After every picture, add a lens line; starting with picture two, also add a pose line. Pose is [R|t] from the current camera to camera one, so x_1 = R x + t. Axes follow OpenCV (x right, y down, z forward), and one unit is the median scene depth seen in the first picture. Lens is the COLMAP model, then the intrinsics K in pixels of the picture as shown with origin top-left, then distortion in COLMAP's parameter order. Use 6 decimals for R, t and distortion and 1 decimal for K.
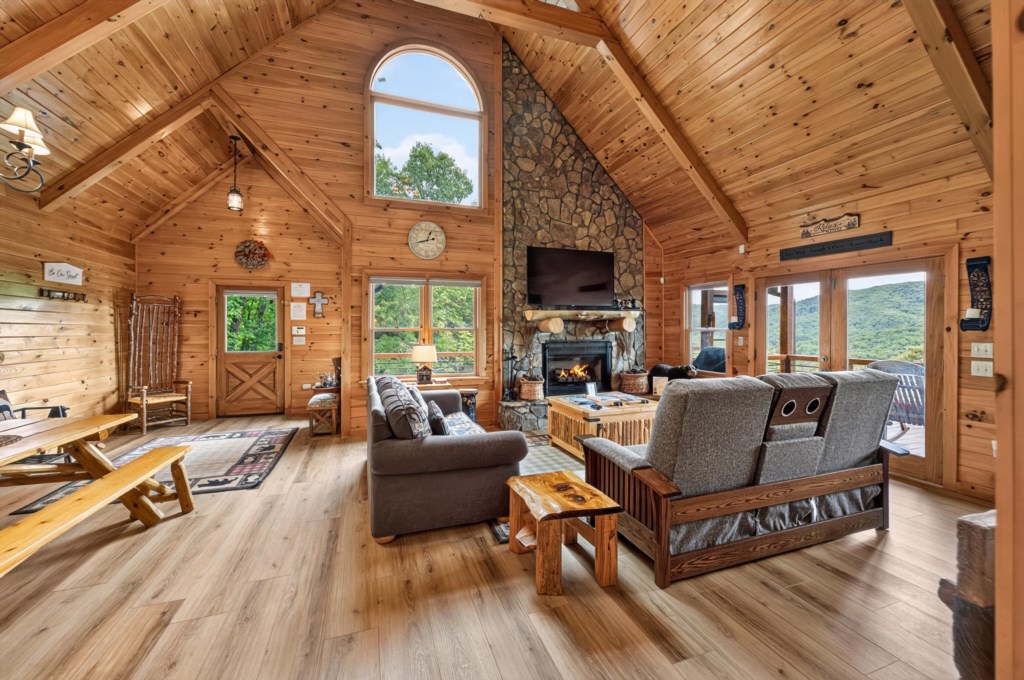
lens RADIAL K [[407.1, 0, 528.7], [0, 407.1, 323.7], [0, 0, 1]] dist [-0.003814, 0.002254]
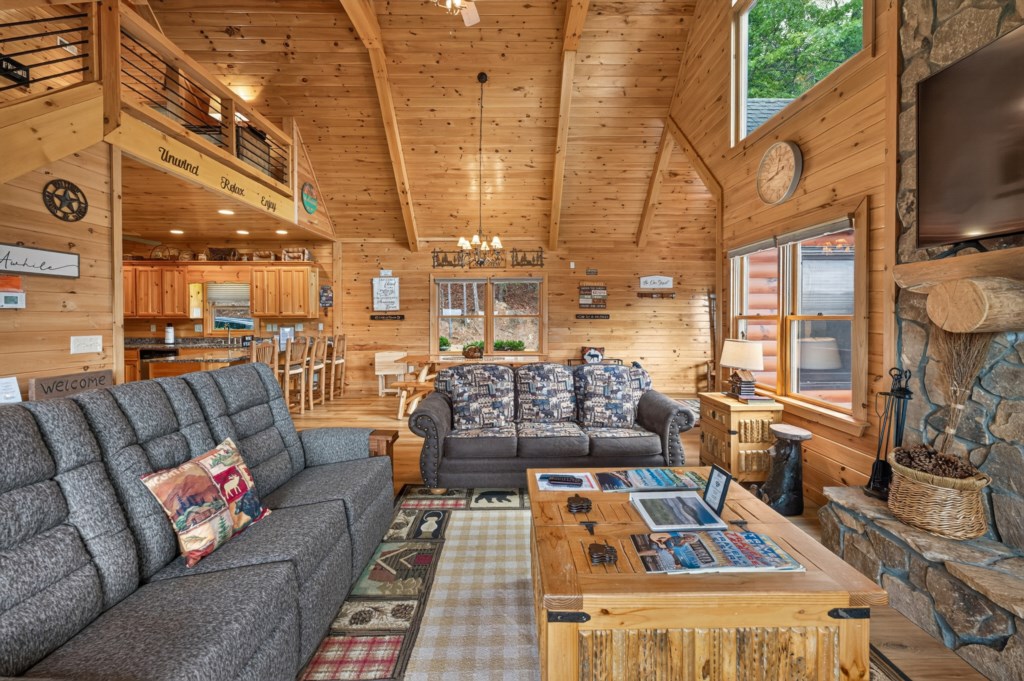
lens RADIAL K [[420.3, 0, 515.1], [0, 420.3, 321.8], [0, 0, 1]] dist [-0.007323, 0.004619]
pose [[-0.351899, 0.013754, -0.935937, 0.448243], [0.015054, 0.999846, 0.009033, 0.007805], [0.935917, -0.010911, -0.352052, 0.779342]]
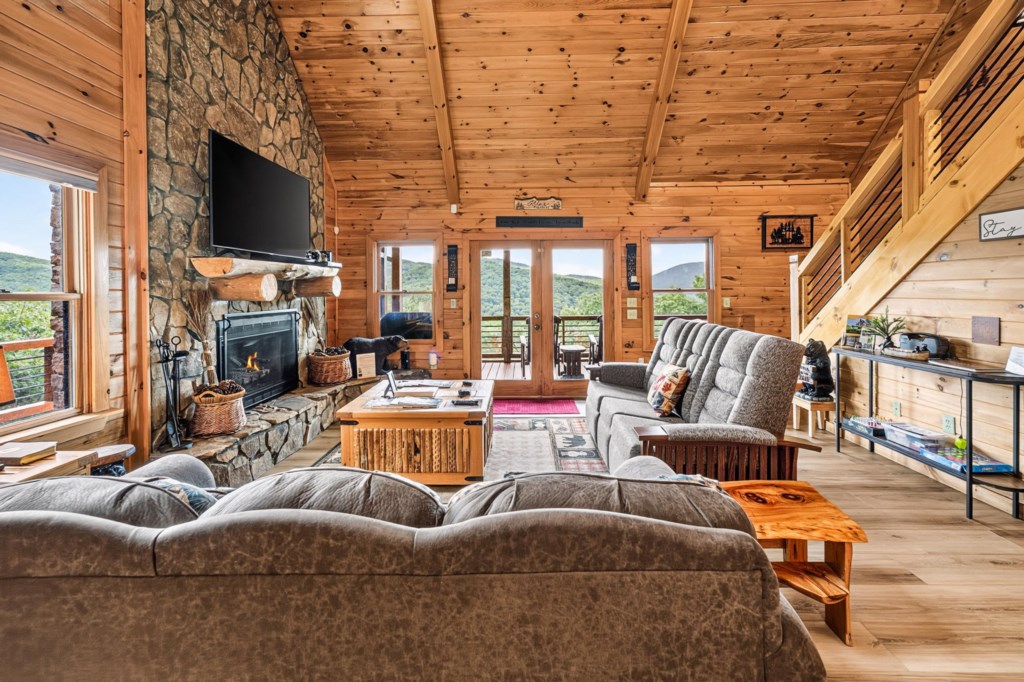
lens RADIAL K [[420.3, 0, 510.3], [0, 420.3, 292.0], [0, 0, 1]] dist [-0.007323, 0.004619]
pose [[0.390821, -0.008161, 0.920430, -0.326563], [0.002328, 0.999966, 0.007878, 0.007099], [-0.920464, -0.000936, 0.390827, 0.446571]]
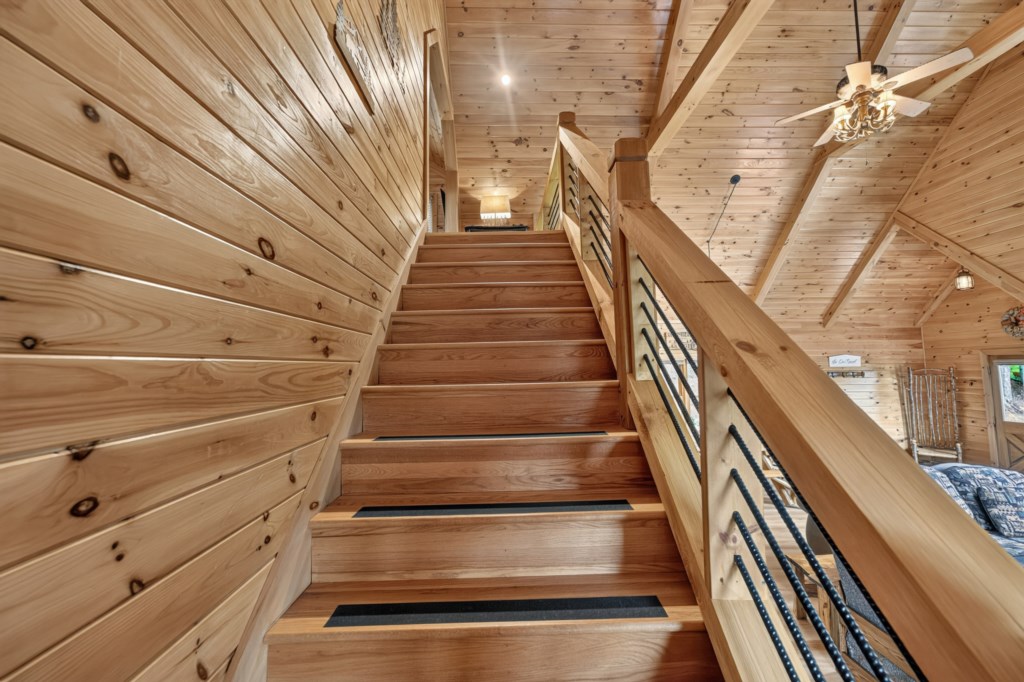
lens RADIAL K [[407.1, 0, 503.2], [0, 407.1, 341.3], [0, 0, 1]] dist [-0.003814, 0.002254]
pose [[-0.349540, -0.058269, -0.935108, 0.664587], [0.020935, 0.997329, -0.069972, -0.086009], [0.936687, -0.044035, -0.347387, 0.200158]]
